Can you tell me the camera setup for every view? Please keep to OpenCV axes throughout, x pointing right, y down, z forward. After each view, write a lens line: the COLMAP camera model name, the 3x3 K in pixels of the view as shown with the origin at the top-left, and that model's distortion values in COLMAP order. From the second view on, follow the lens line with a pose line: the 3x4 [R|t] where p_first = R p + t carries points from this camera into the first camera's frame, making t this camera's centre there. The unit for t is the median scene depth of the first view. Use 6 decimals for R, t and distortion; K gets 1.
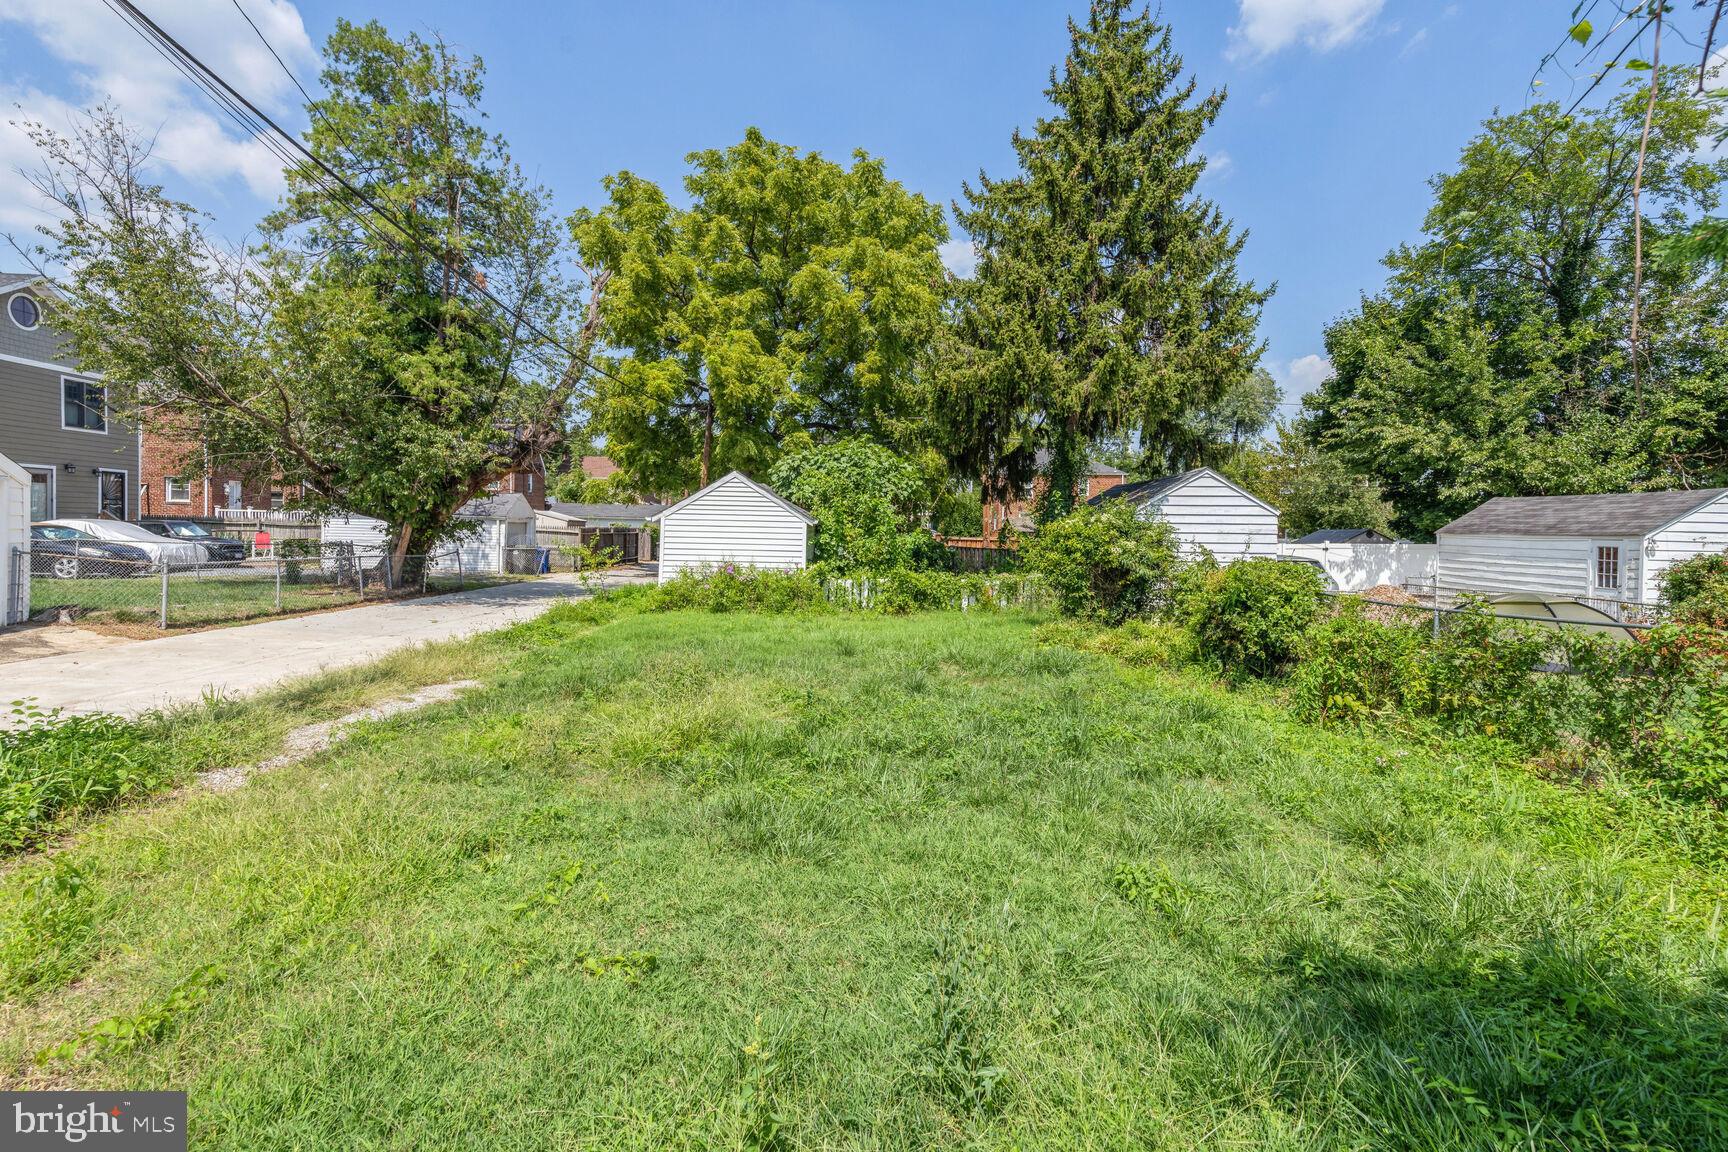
lens RADIAL K [[855.3, 0, 863.9], [0, 855.3, 544.6], [0, 0, 1]] dist [0.061523, -0.004200]
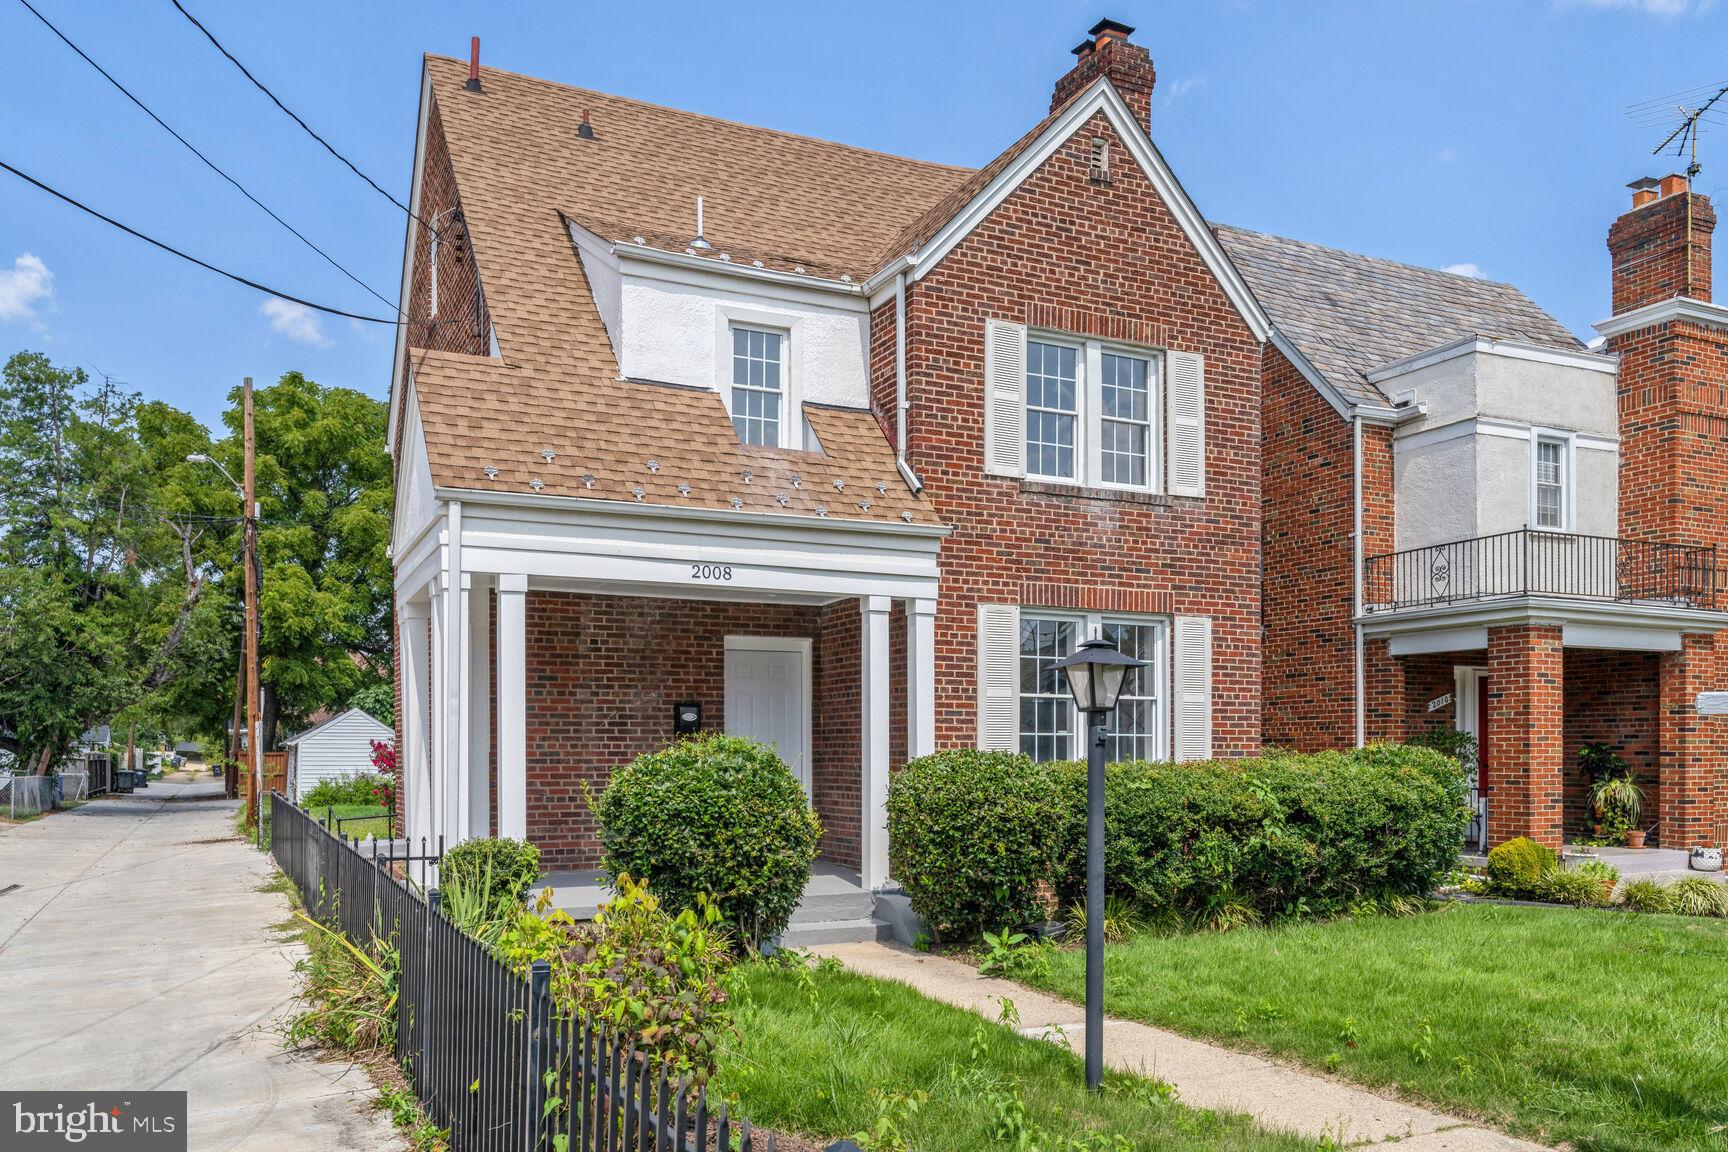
lens RADIAL K [[1330.6, 0, 859.9], [0, 1330.6, 731.9], [0, 0, 1]] dist [-0.007128, 0.002649]
pose [[0.910793, -0.010398, 0.412733, -0.190410], [0.023999, 0.999326, -0.027785, 0.020123], [-0.412166, 0.035212, 0.910428, -0.810934]]
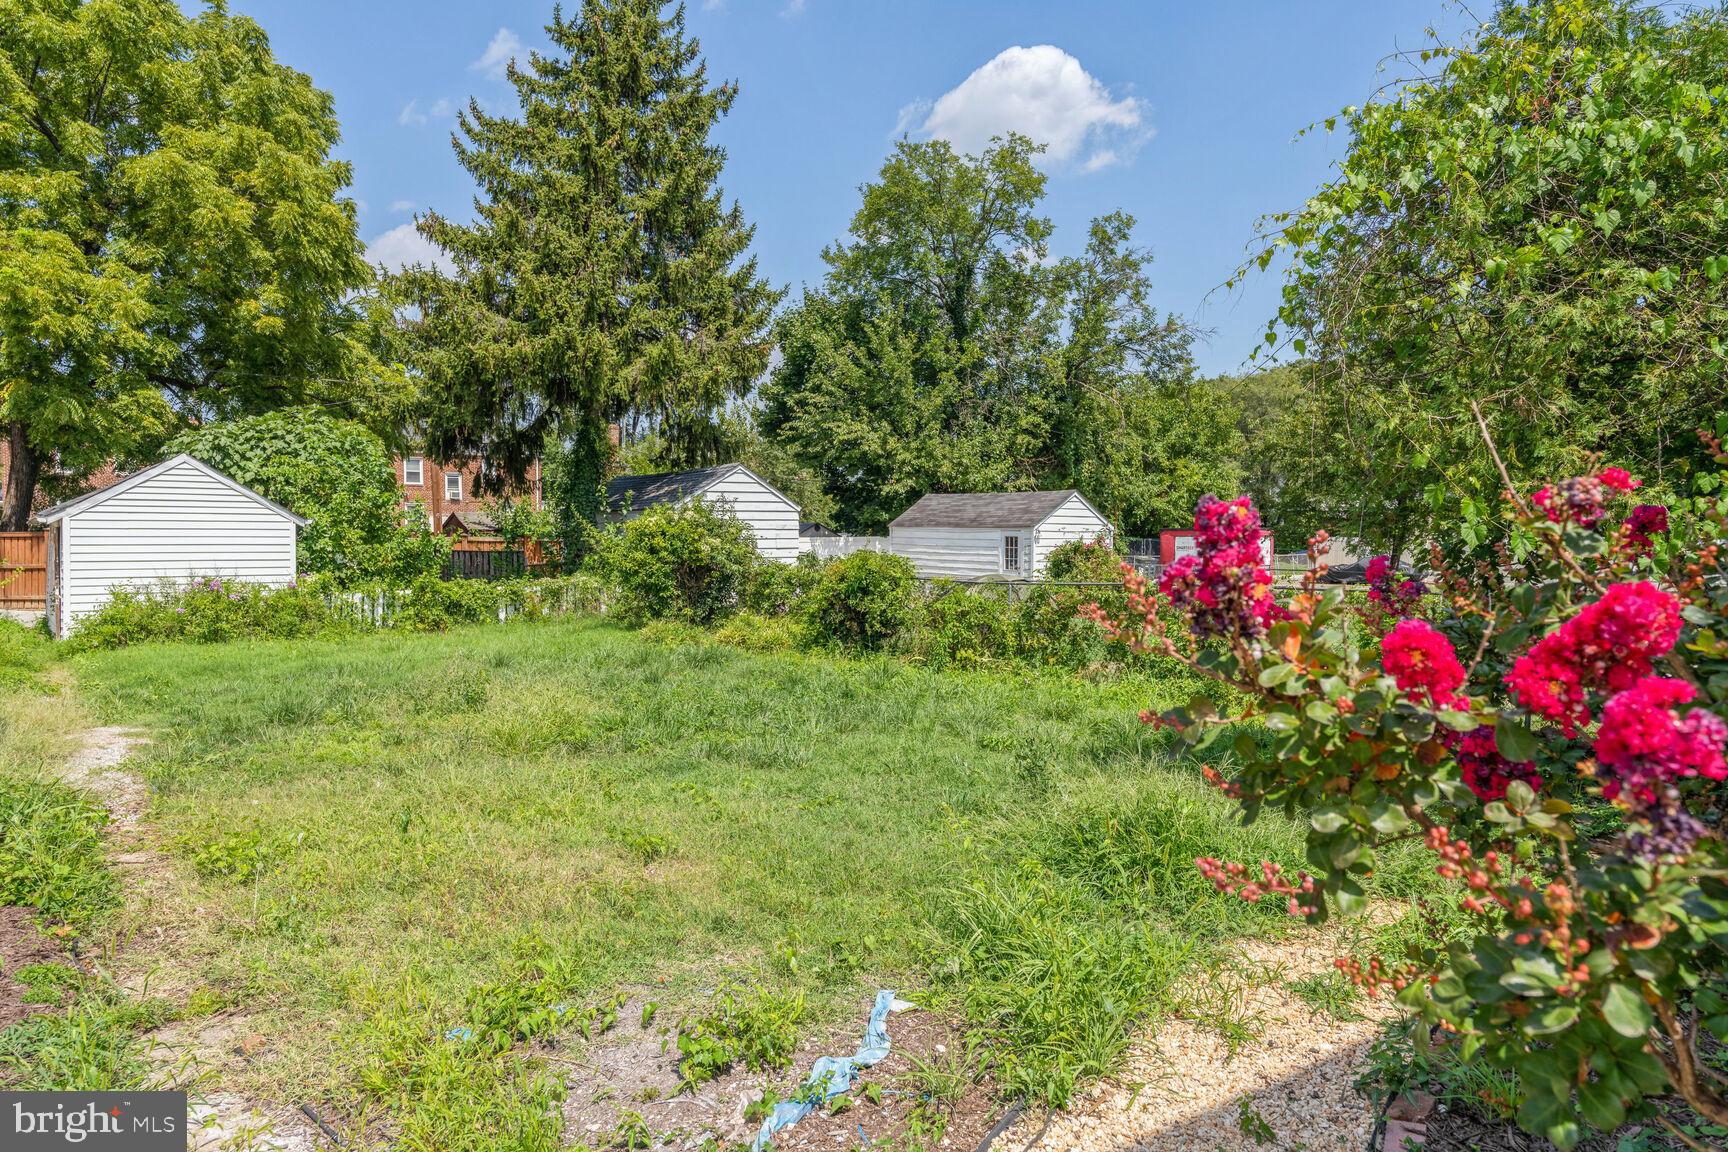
lens RADIAL K [[1112.1, 0, 873.1], [0, 1112.1, 585.1], [0, 0, 1]] dist [0.010276, 0.000822]
pose [[0.802695, -0.043549, 0.594798, -0.162407], [0.021600, 0.998799, 0.043979, -0.001445], [-0.595998, -0.022454, 0.802672, -0.080724]]
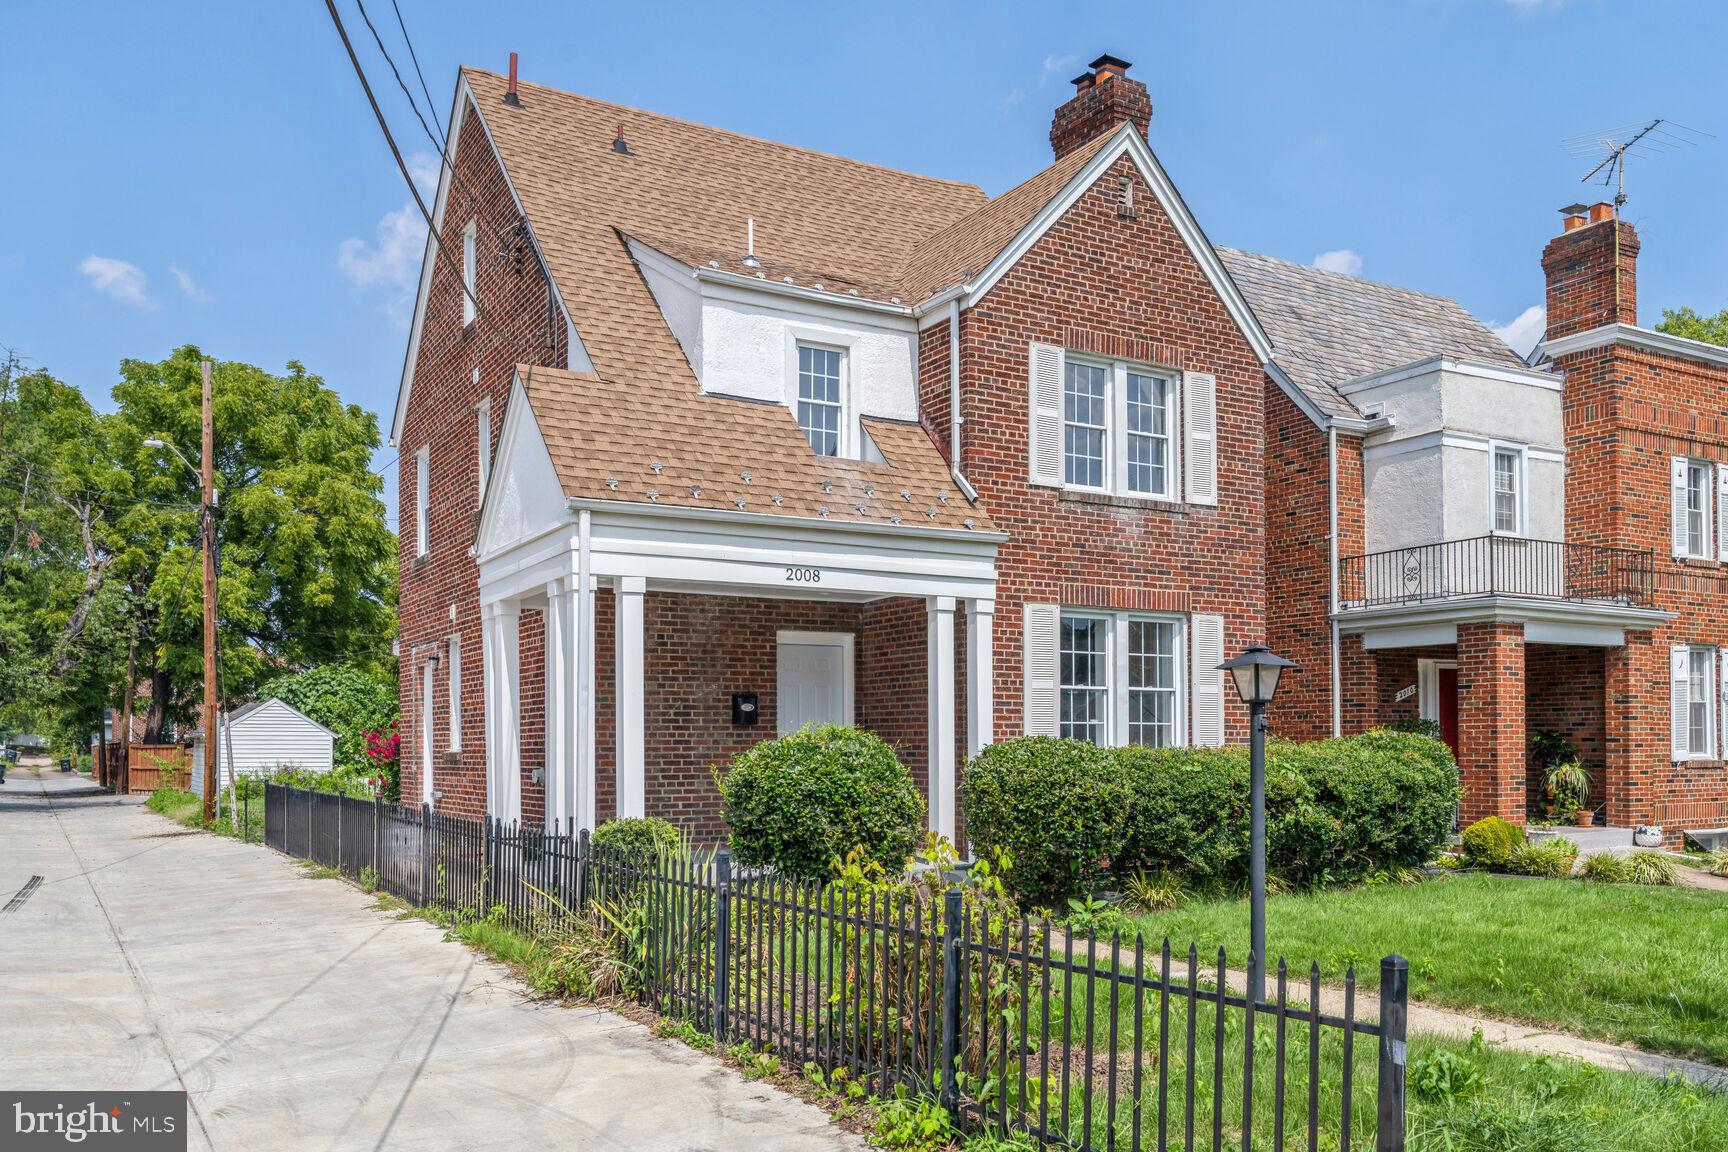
lens RADIAL K [[1396.5, 0, 845.3], [0, 1396.5, 704.1], [0, 0, 1]] dist [-0.008828, 0.003382]
pose [[0.876681, -0.005785, 0.481037, -0.267108], [0.027970, 0.998849, -0.038963, 0.020536], [-0.480258, 0.047612, 0.875834, -0.834122]]
